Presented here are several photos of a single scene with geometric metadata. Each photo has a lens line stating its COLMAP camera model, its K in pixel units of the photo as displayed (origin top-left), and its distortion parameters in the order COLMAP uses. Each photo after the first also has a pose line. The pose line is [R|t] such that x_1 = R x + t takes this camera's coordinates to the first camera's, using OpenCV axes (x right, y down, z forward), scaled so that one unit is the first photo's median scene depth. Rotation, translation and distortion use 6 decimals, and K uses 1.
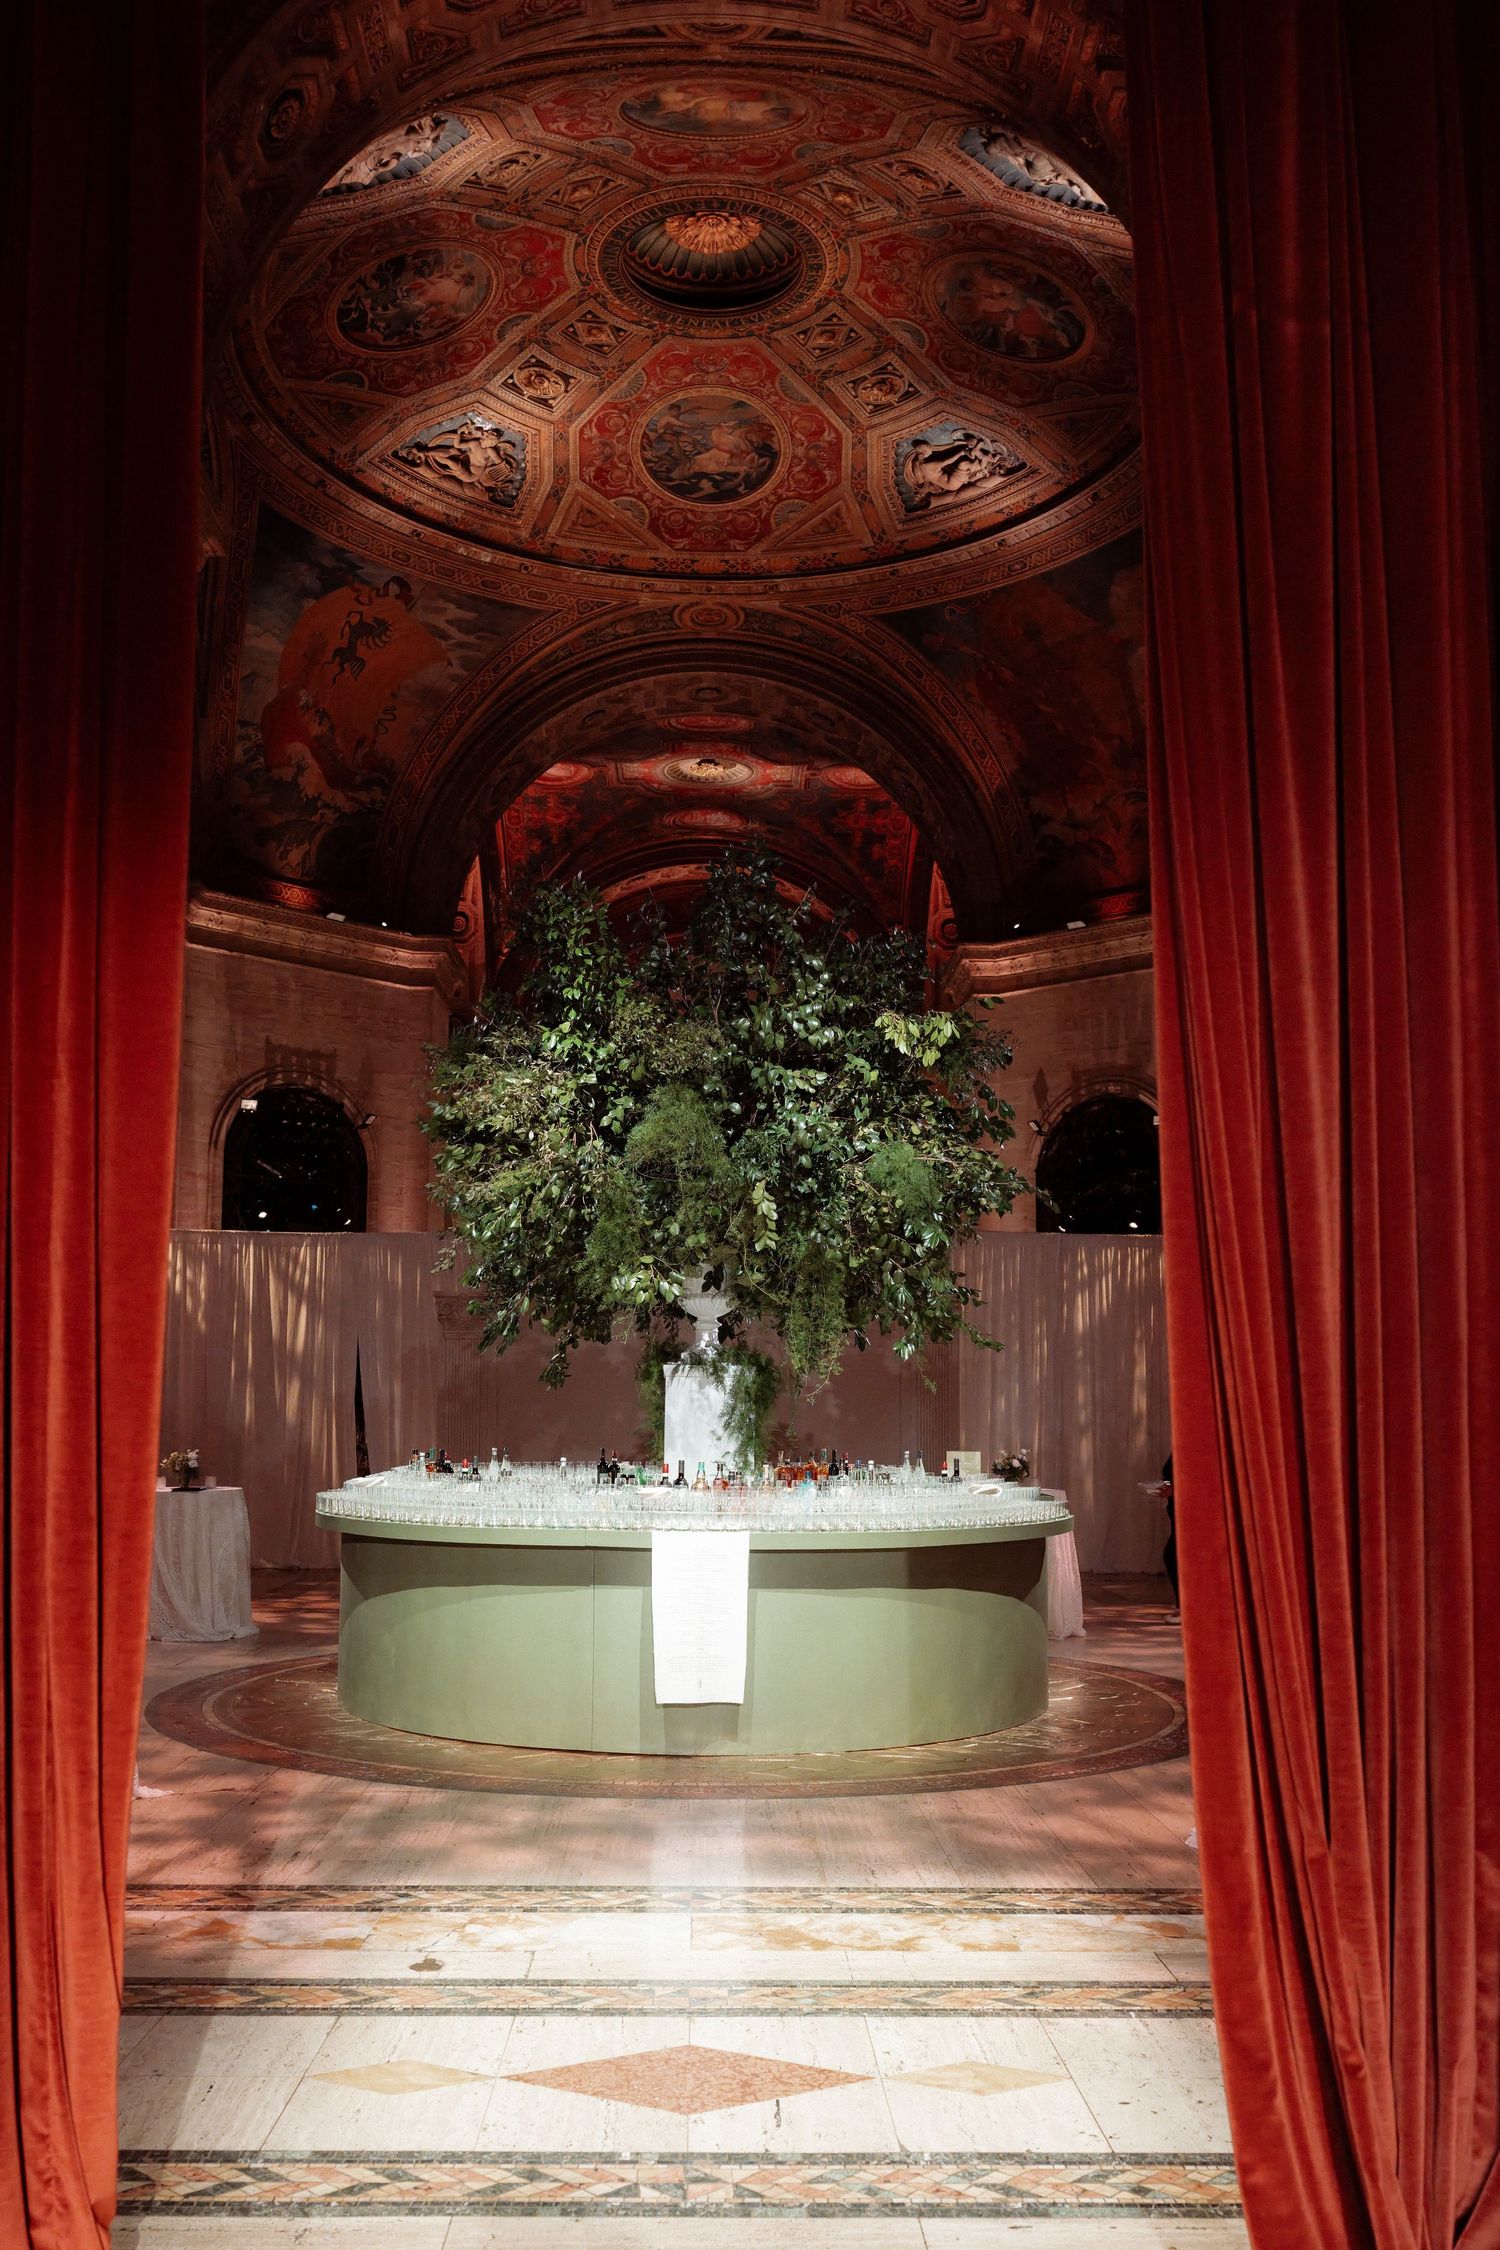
lens RADIAL K [[1986.0, 0, 748.6], [0, 1986.0, 1203.4], [0, 0, 1]] dist [0.001455, -0.013236]
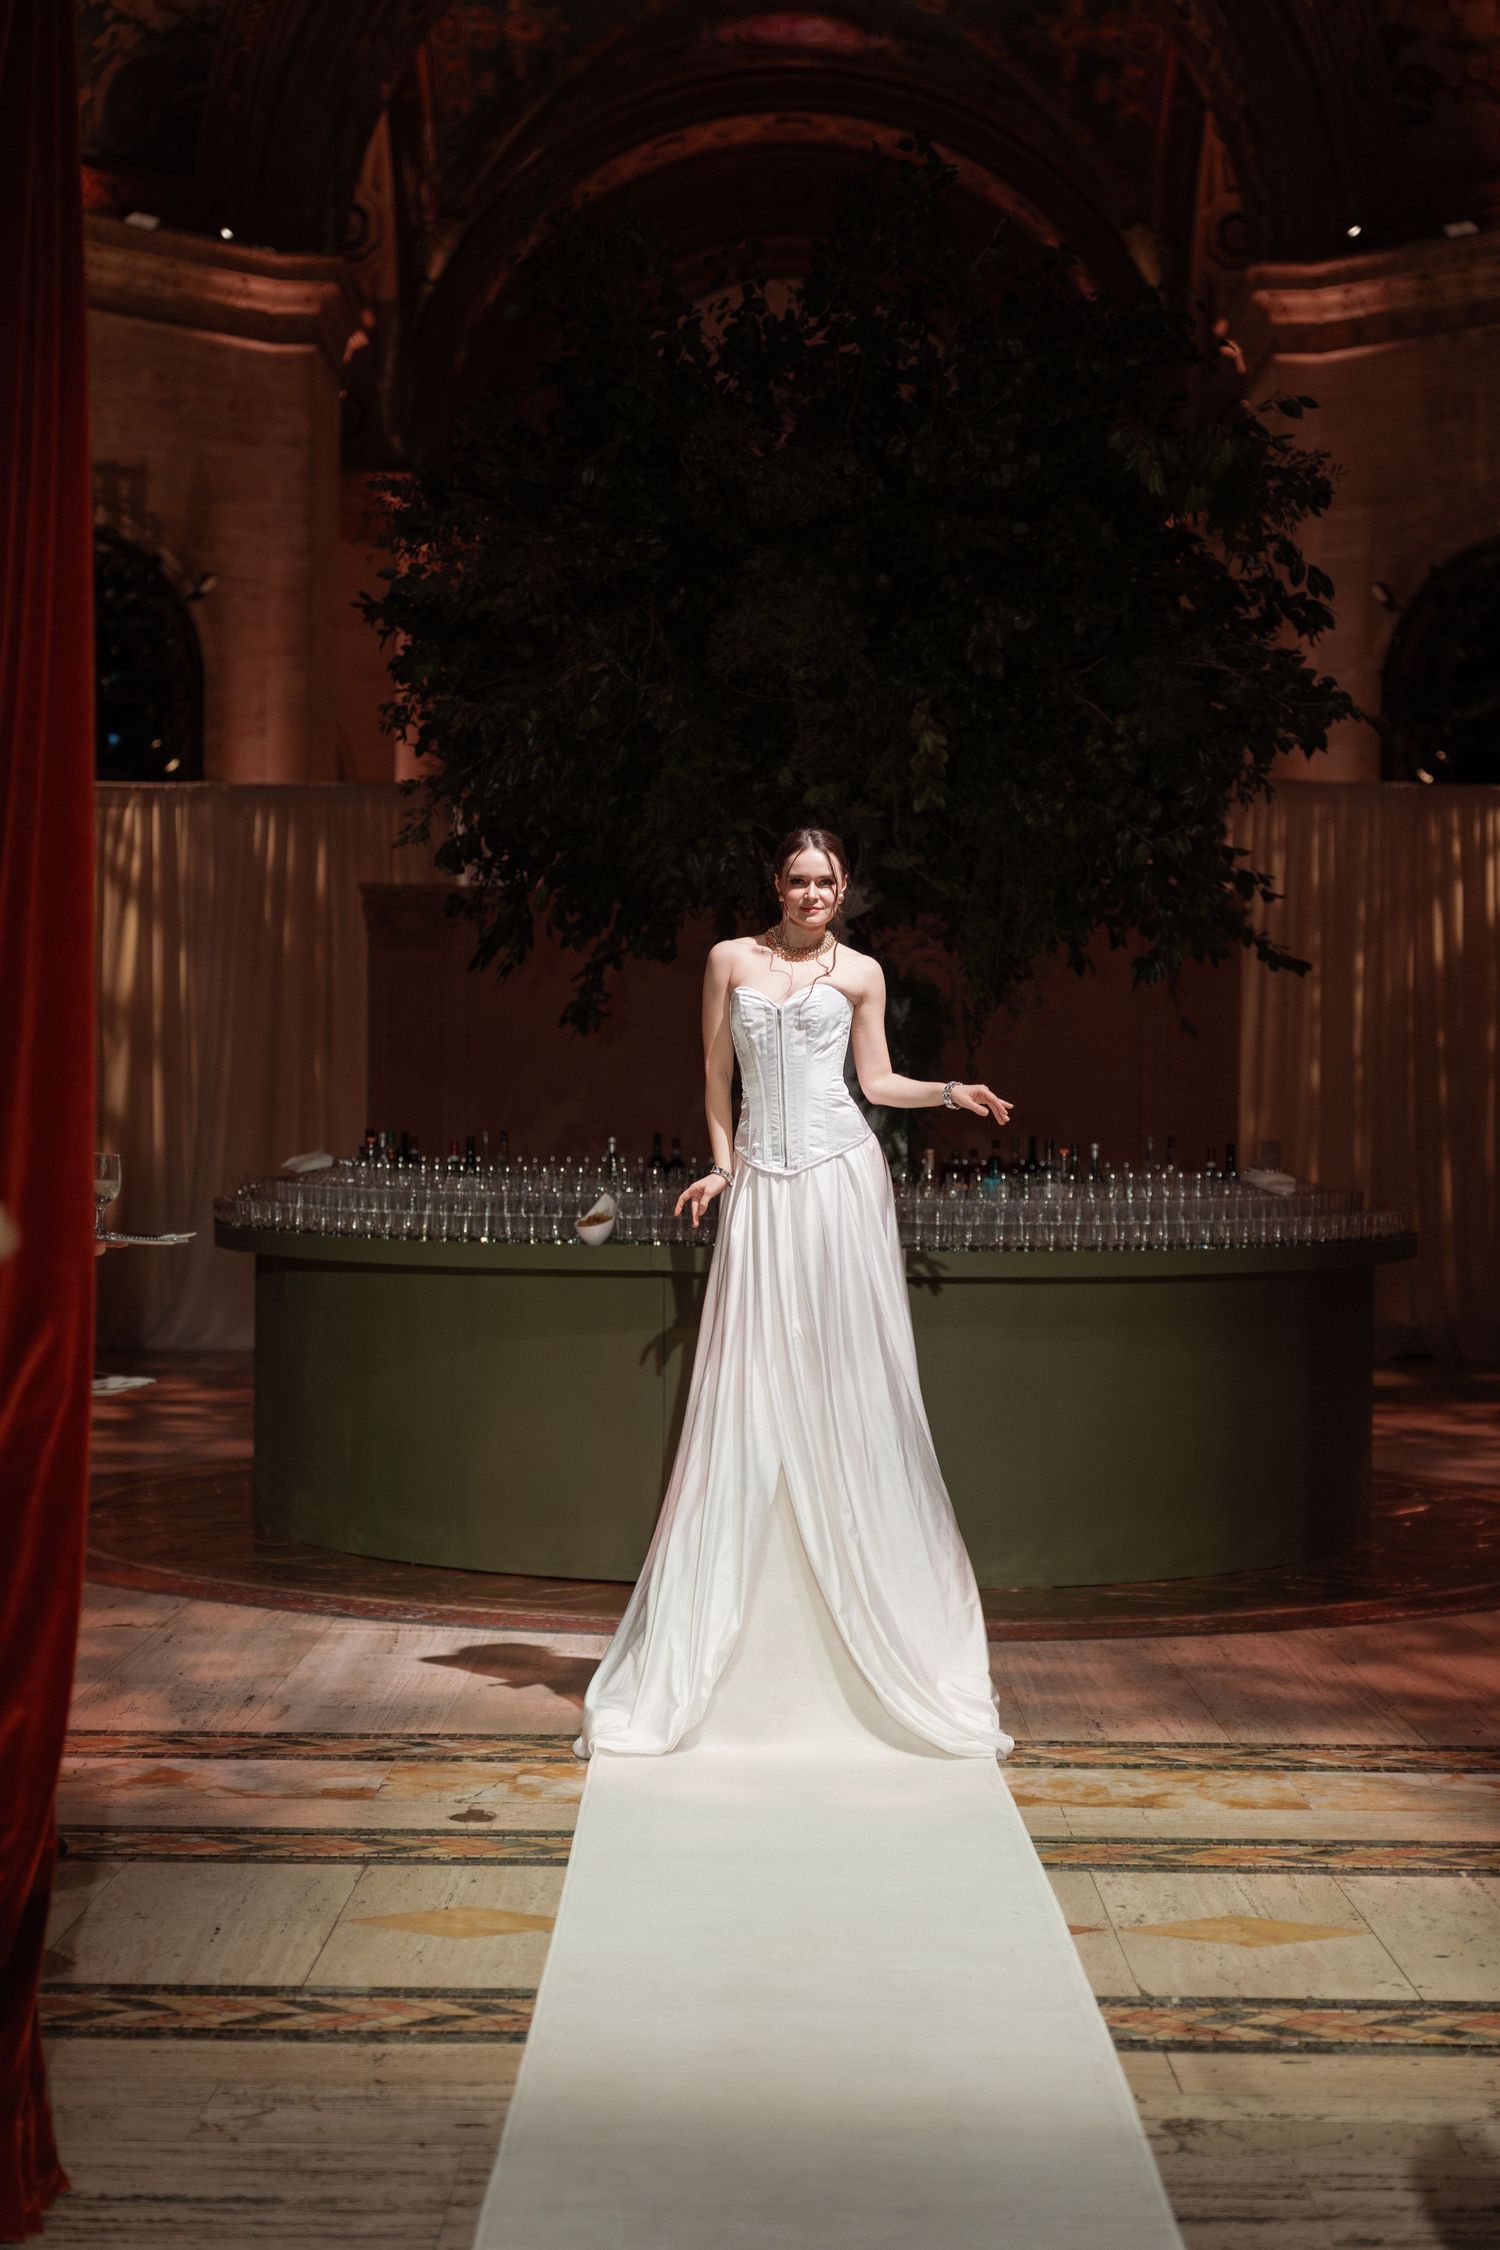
lens RADIAL K [[3608.0, 0, 750.0], [0, 3608.0, 1118.6], [0, 0, 1]] dist [-0.003881, 0.000000]
pose [[0.999545, 0.002736, -0.030029, -0.004483], [0.000499, 0.994239, 0.107188, -0.000703], [0.030150, -0.107154, 0.993785, -0.047047]]
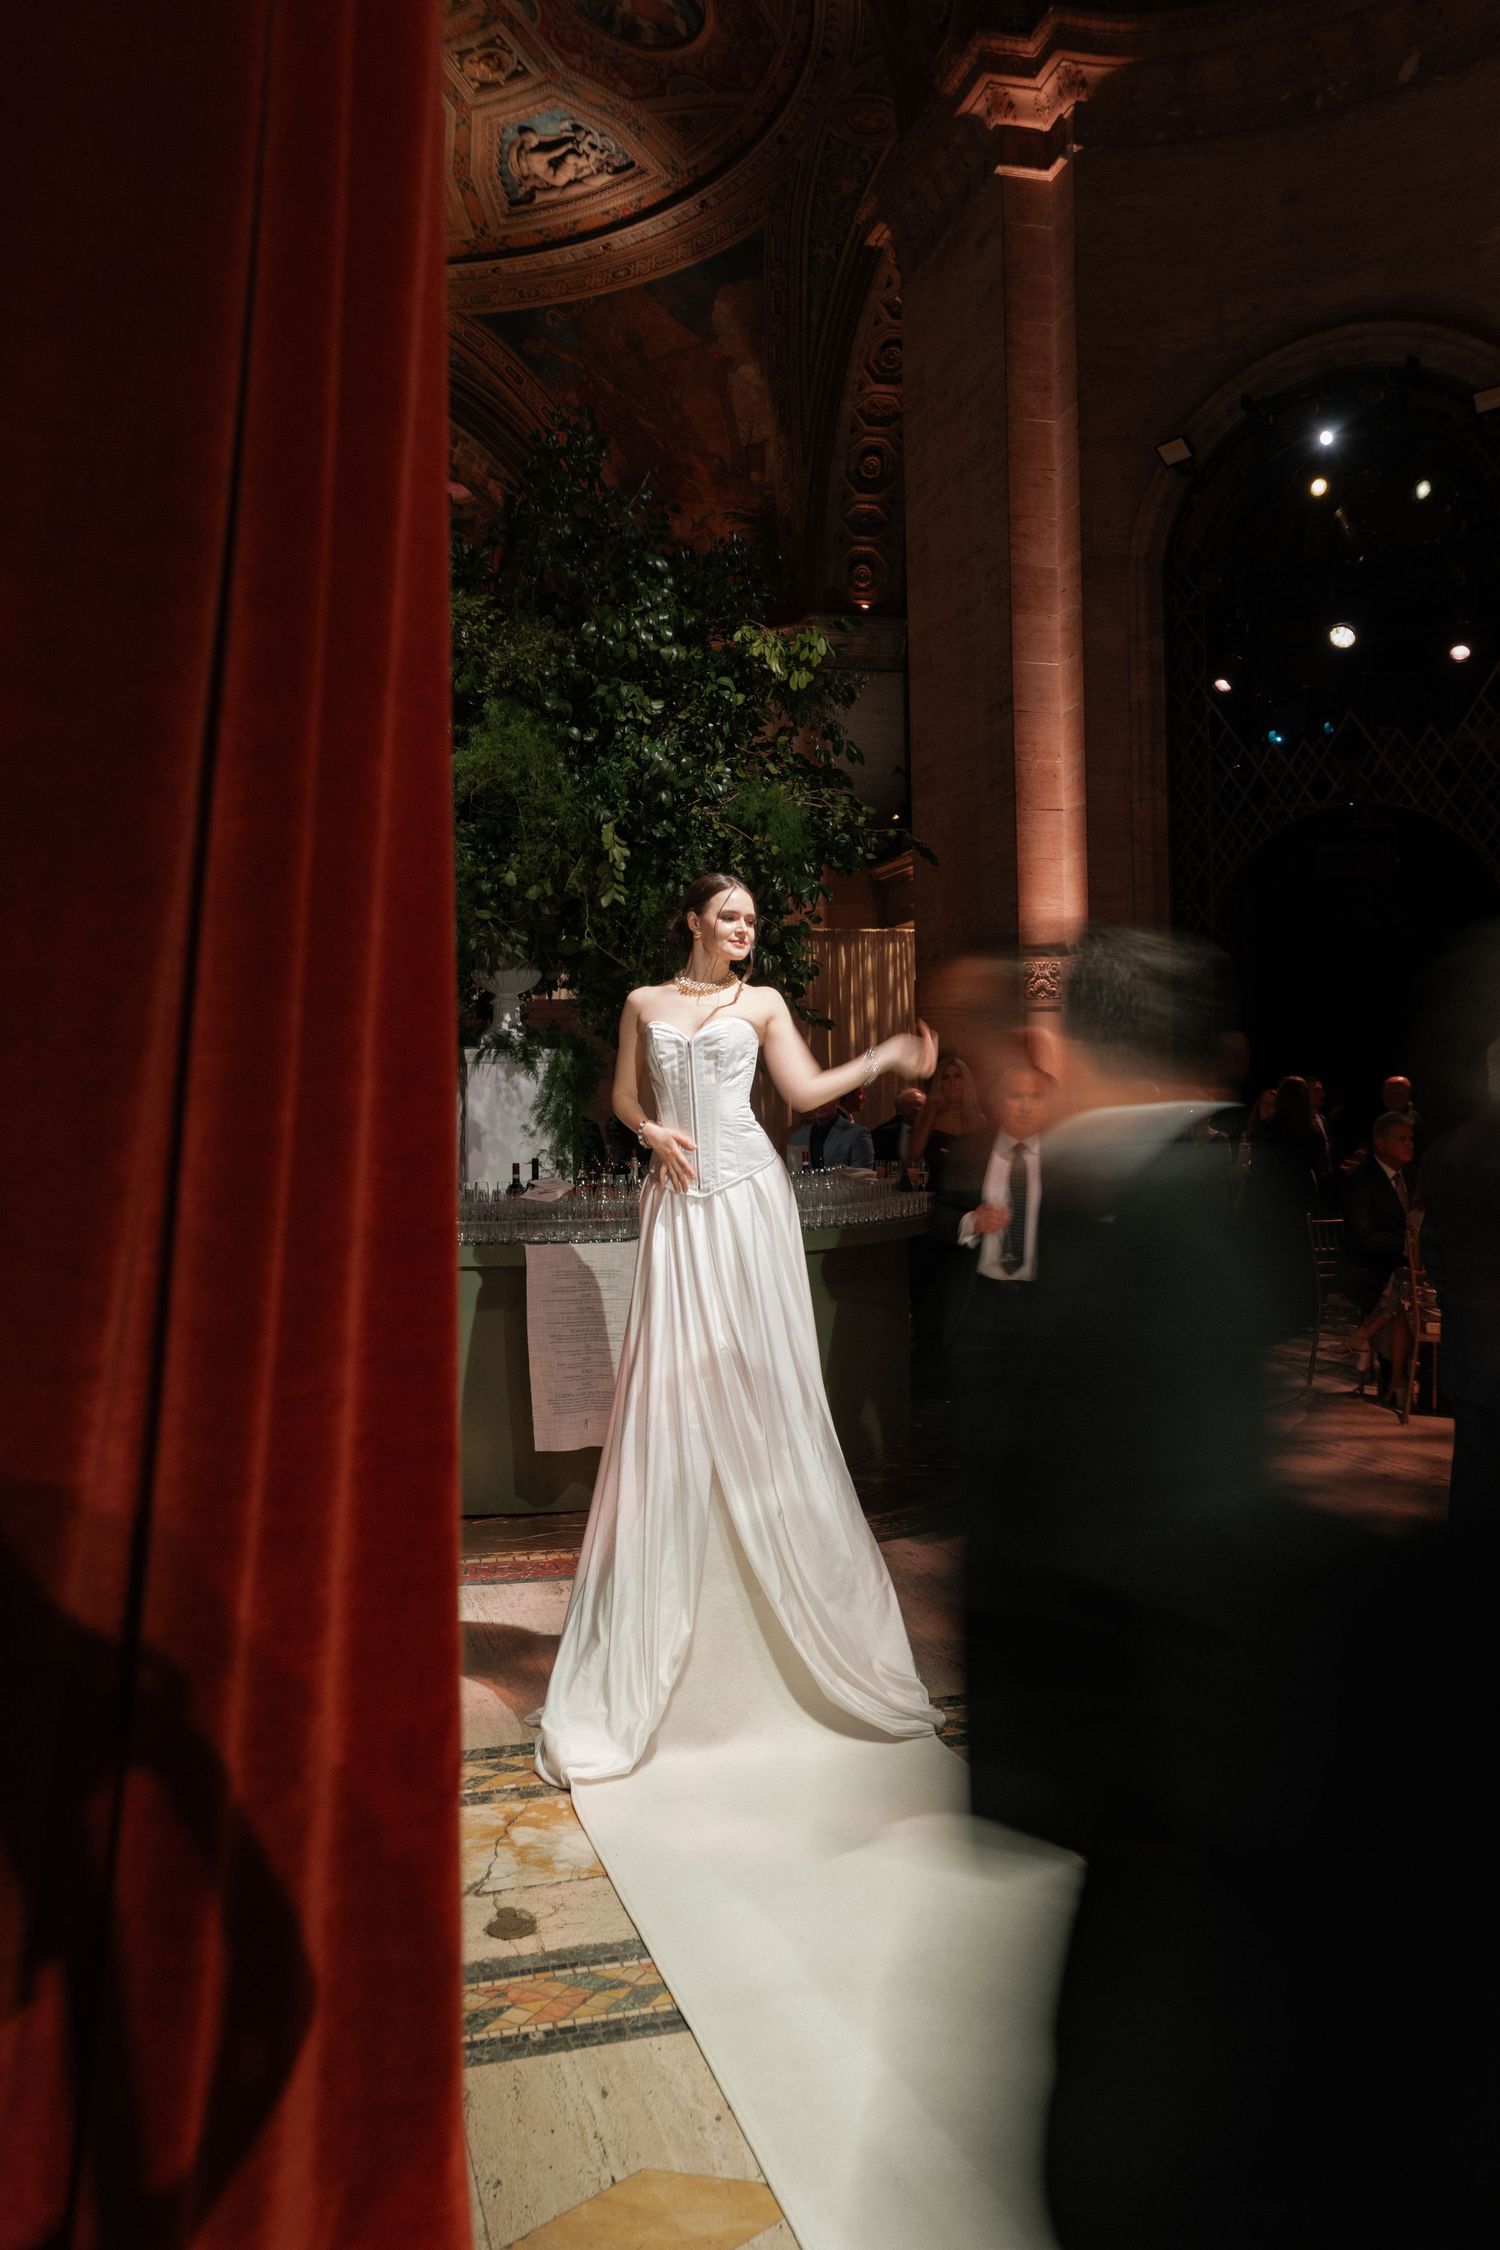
lens RADIAL K [[1804.6, 0, 751.9], [0, 1804.6, 1111.0], [0, 0, 1]] dist [-0.020036, 0.037115]
pose [[0.968729, -0.025186, 0.246841, -0.041088], [0.000729, 0.995119, 0.098676, 0.011293], [-0.248121, -0.095411, 0.964019, 0.080604]]
